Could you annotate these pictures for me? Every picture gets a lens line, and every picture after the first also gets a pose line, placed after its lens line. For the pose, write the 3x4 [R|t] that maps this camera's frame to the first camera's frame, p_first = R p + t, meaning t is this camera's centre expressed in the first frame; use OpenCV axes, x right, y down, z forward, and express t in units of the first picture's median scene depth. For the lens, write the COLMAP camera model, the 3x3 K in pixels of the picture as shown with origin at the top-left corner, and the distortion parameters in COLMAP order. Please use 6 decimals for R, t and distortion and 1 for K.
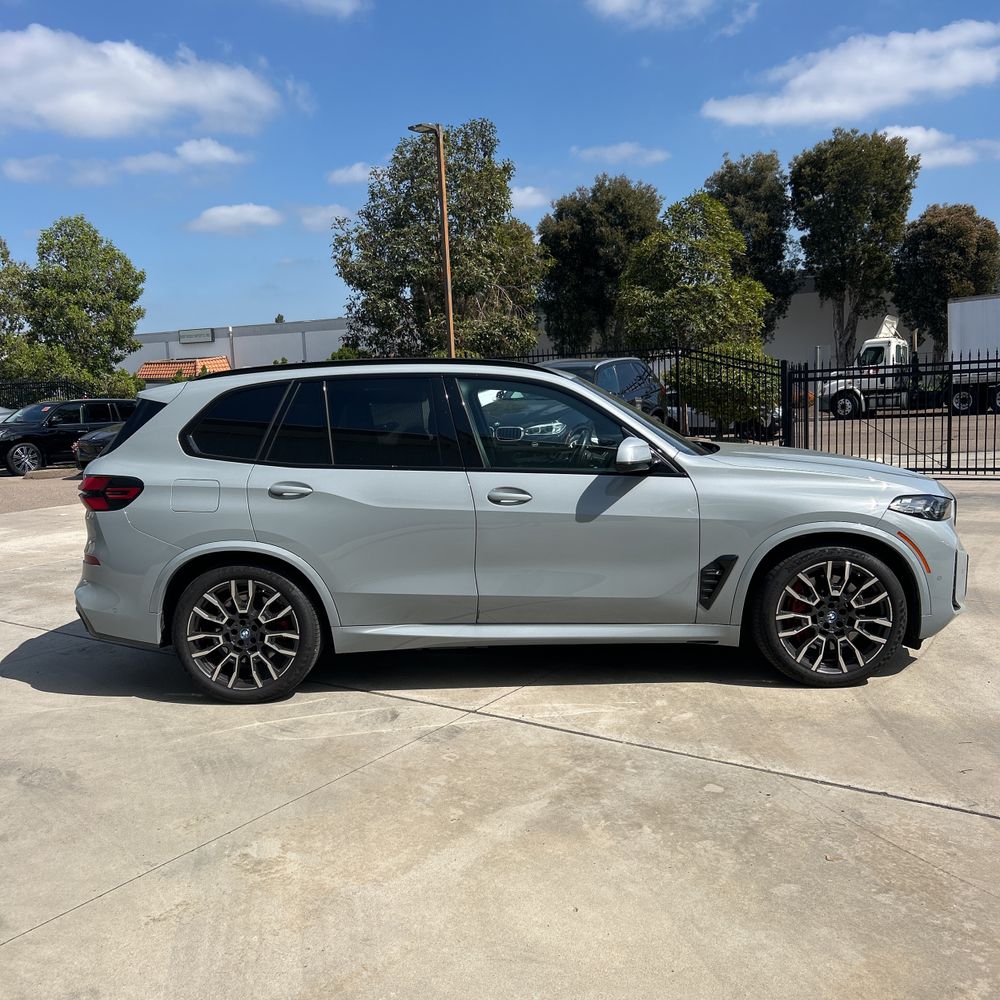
lens RADIAL K [[1023.5, 0, 503.7], [0, 1023.5, 477.4], [0, 0, 1]] dist [0.108014, -0.261894]
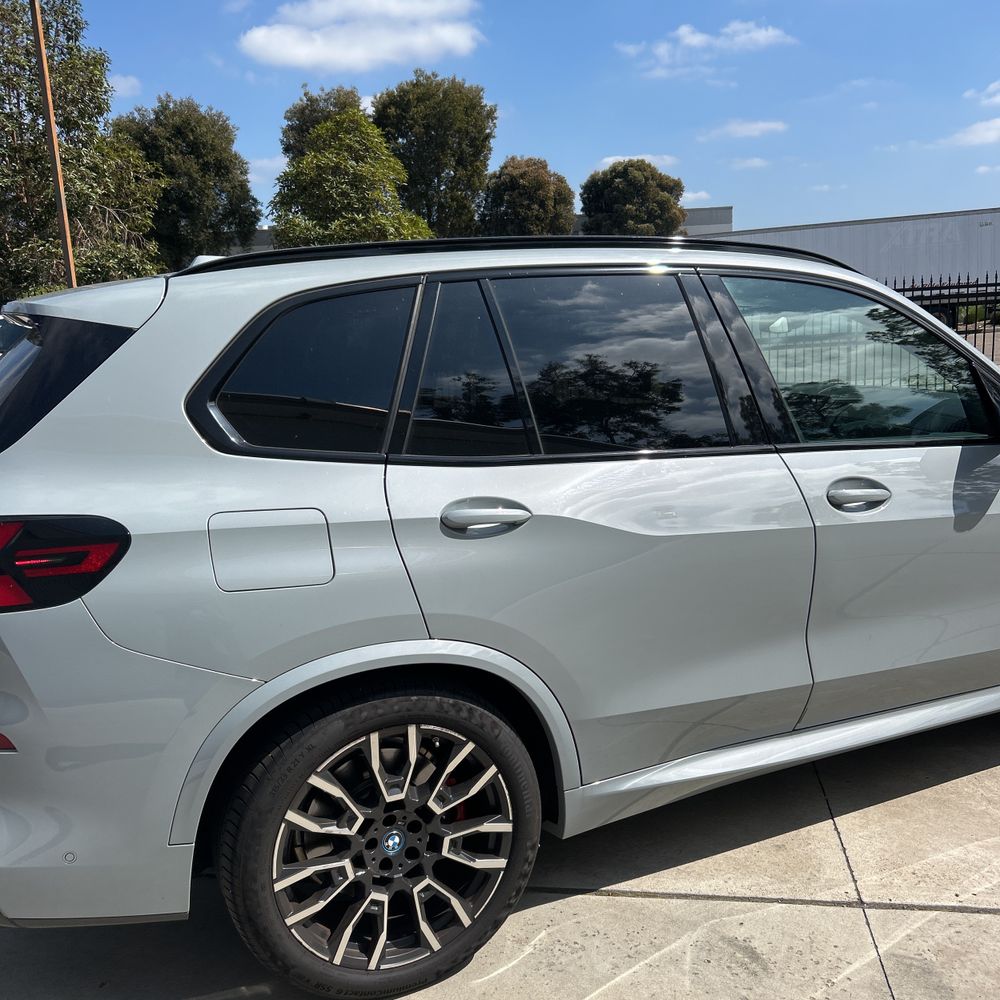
lens RADIAL K [[1004.8, 0, 505.3], [0, 1004.8, 500.2], [0, 0, 1]] dist [0.039425, -0.044986]
pose [[0.894900, -0.078768, 0.439260, -0.146179], [0.047973, 0.995576, 0.080792, -0.011348], [-0.443681, -0.051228, 0.894720, 0.222815]]
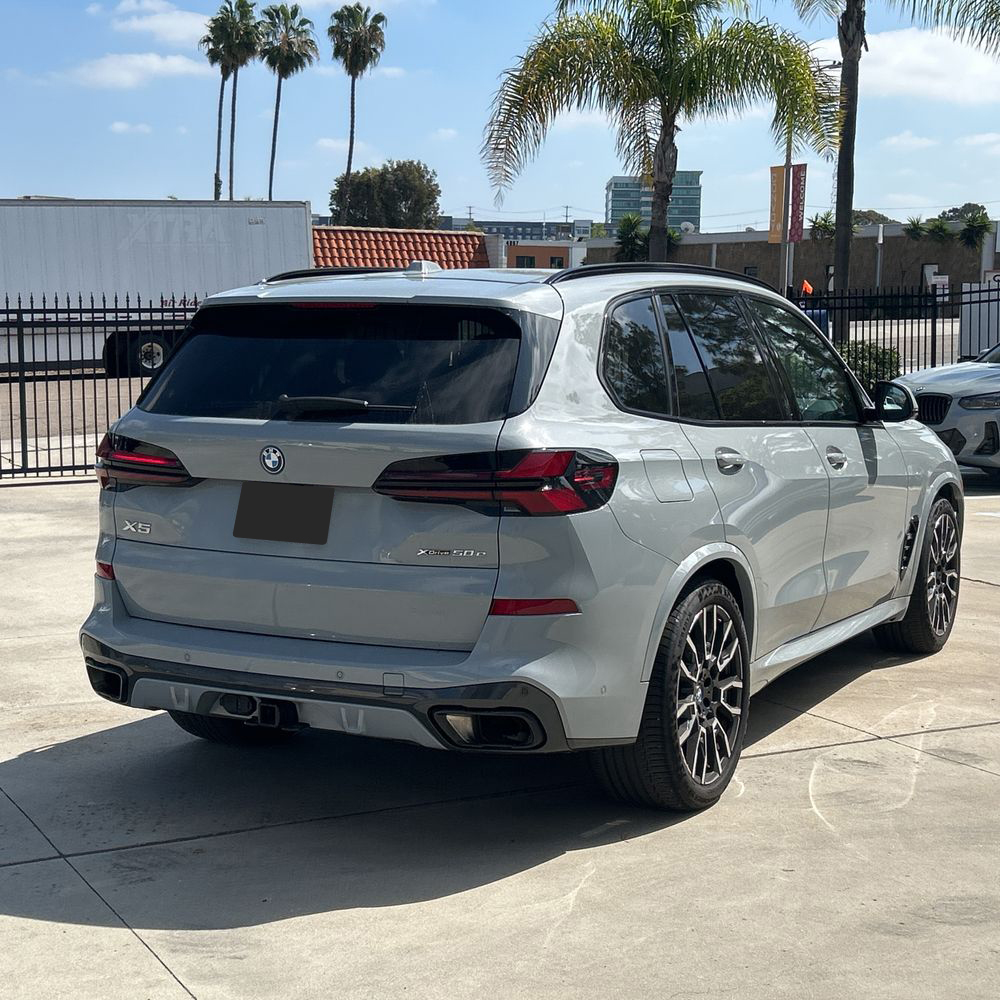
lens RADIAL K [[1692.4, 0, 500.0], [0, 1692.4, 500.0], [0, 0, 1]] dist [0.206661, -0.789778]
pose [[0.449853, -0.055671, 0.891366, -0.457391], [0.064832, 0.997458, 0.029577, -0.001366], [-0.890746, 0.044483, 0.452319, 0.239509]]
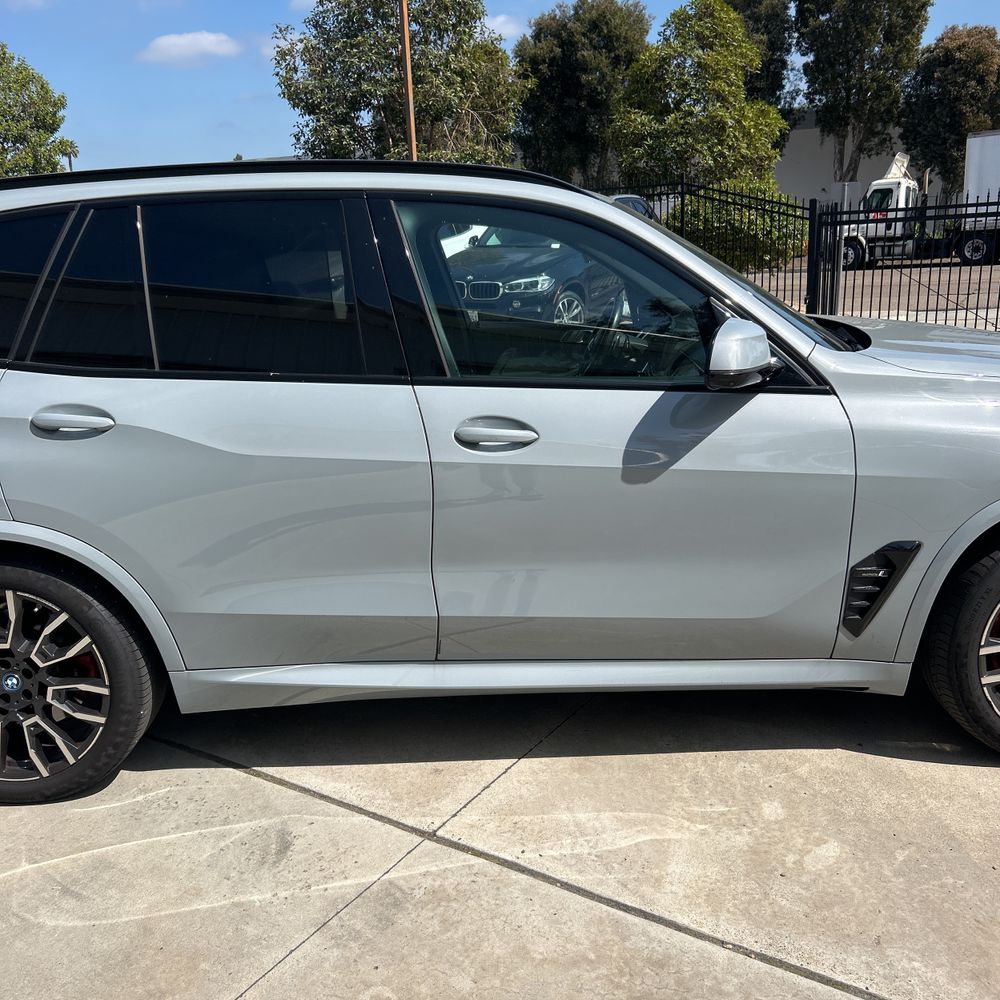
lens RADIAL K [[1004.8, 0, 505.3], [0, 1004.8, 500.2], [0, 0, 1]] dist [0.039425, -0.044986]
pose [[0.999599, -0.005275, 0.027804, -0.001406], [0.000510, 0.985668, 0.168697, -0.012797], [-0.028296, -0.168615, 0.985276, 0.180655]]
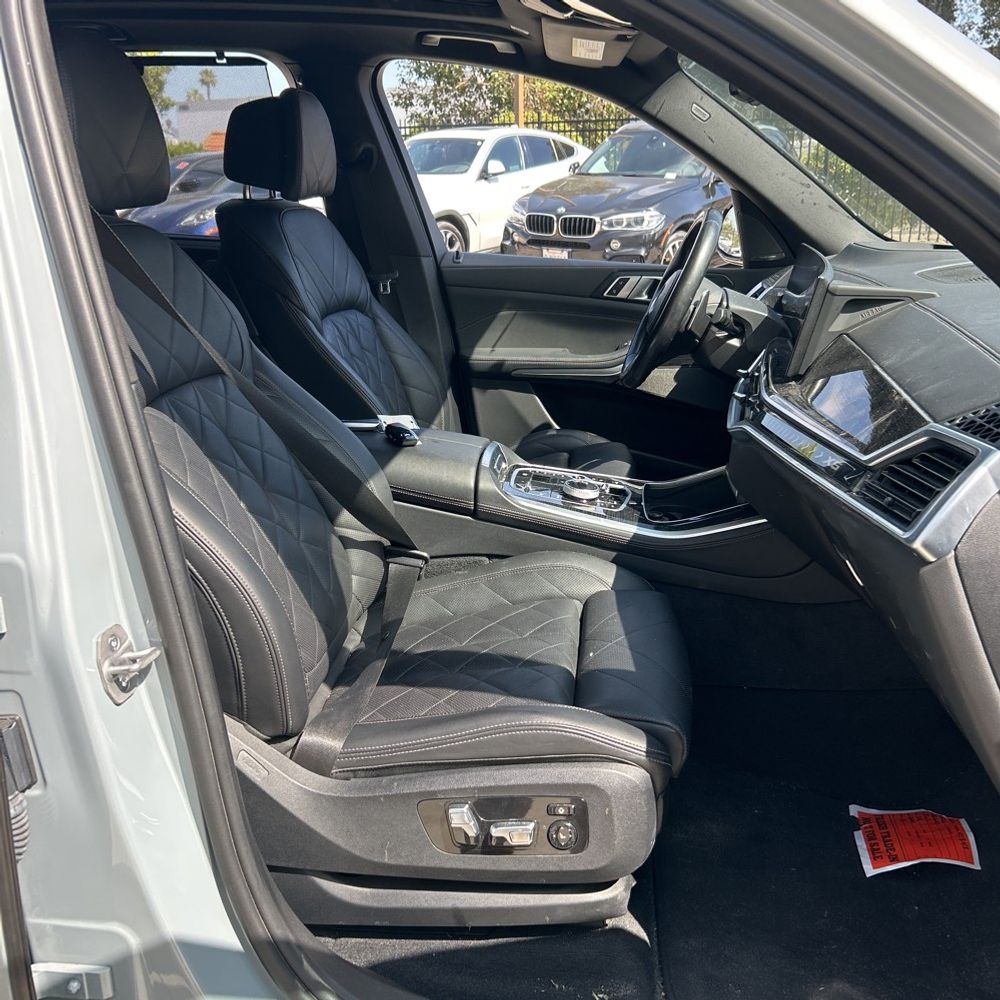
lens RADIAL K [[993.0, 0, 500.0], [0, 993.0, 500.0], [0, 0, 1]] dist [0.002894, -0.003346]
pose [[0.993906, 0.067045, -0.087495, 0.023392], [-0.045795, 0.973166, 0.225501, -0.012091], [0.100266, -0.220120, 0.970306, 0.321535]]
